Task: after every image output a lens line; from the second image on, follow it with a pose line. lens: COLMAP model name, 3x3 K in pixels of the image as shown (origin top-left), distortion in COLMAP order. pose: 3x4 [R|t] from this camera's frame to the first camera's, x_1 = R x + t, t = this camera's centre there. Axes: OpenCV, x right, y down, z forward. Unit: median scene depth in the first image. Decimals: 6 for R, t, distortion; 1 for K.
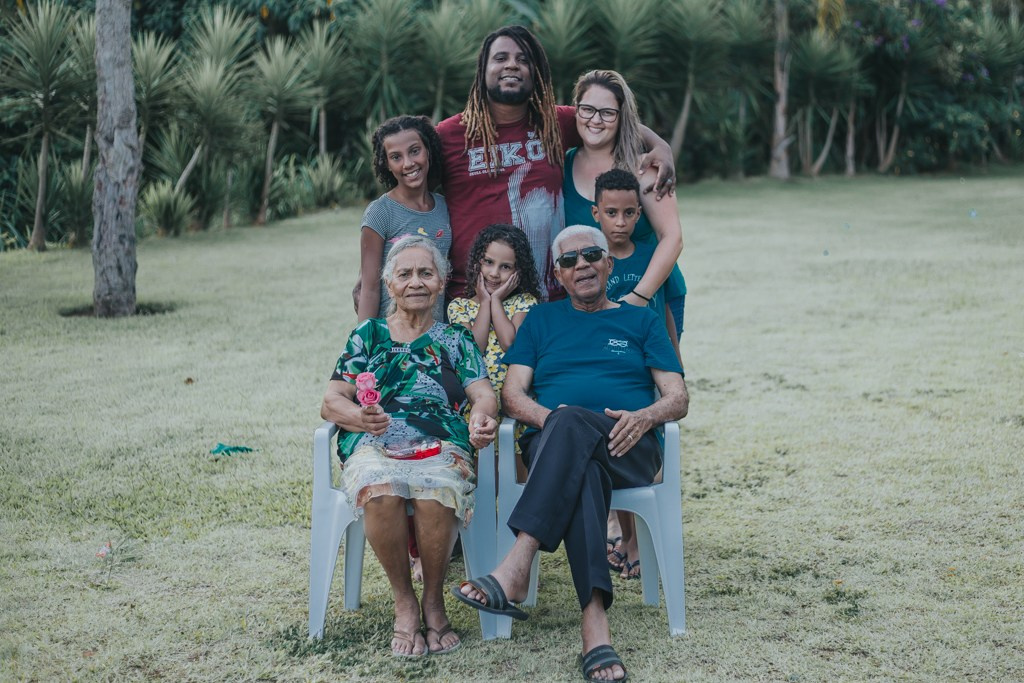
lens RADIAL K [[1799.8, 0, 589.5], [0, 1799.8, 273.6], [0, 0, 1]] dist [-0.108034, -0.046104]
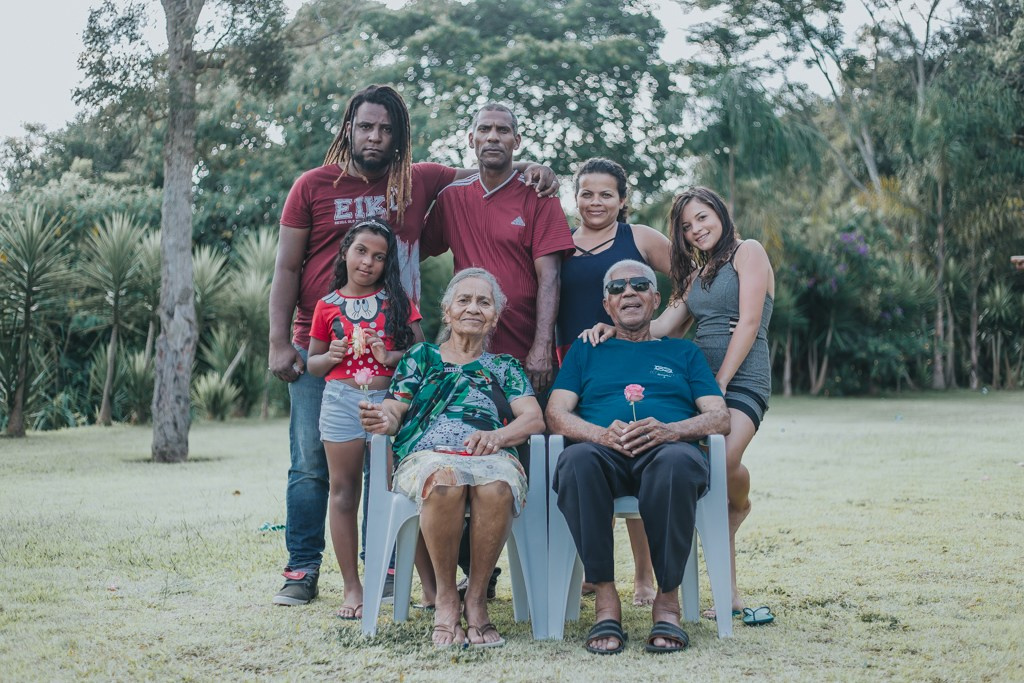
lens RADIAL K [[1476.5, 0, 513.5], [0, 1476.5, 340.6], [0, 0, 1]] dist [-0.108658, -0.044157]
pose [[0.999559, 0.009493, -0.028131, -0.020062], [-0.012683, 0.993232, -0.115453, 0.054252], [0.026845, 0.115759, 0.992915, 0.062944]]
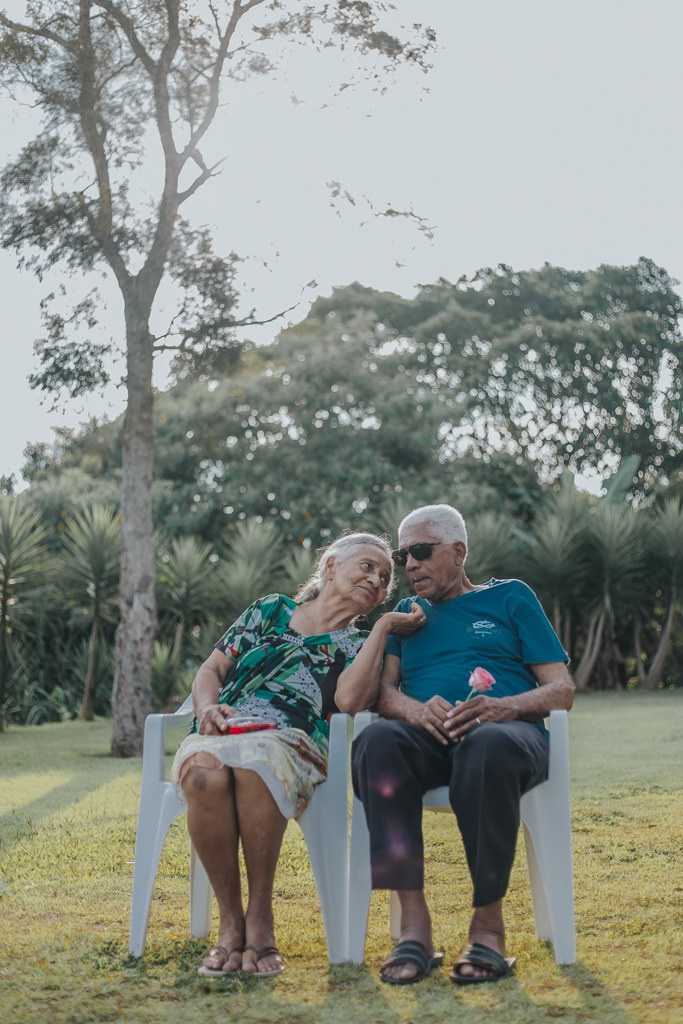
lens RADIAL K [[1480.4, 0, 340.3], [0, 1480.4, 513.0], [0, 0, 1]] dist [-0.113906, -0.014456]
pose [[0.984111, -0.023186, -0.176033, 0.028872], [-0.011886, 0.980610, -0.195607, 0.054257], [0.177155, 0.194591, 0.964754, 0.124790]]
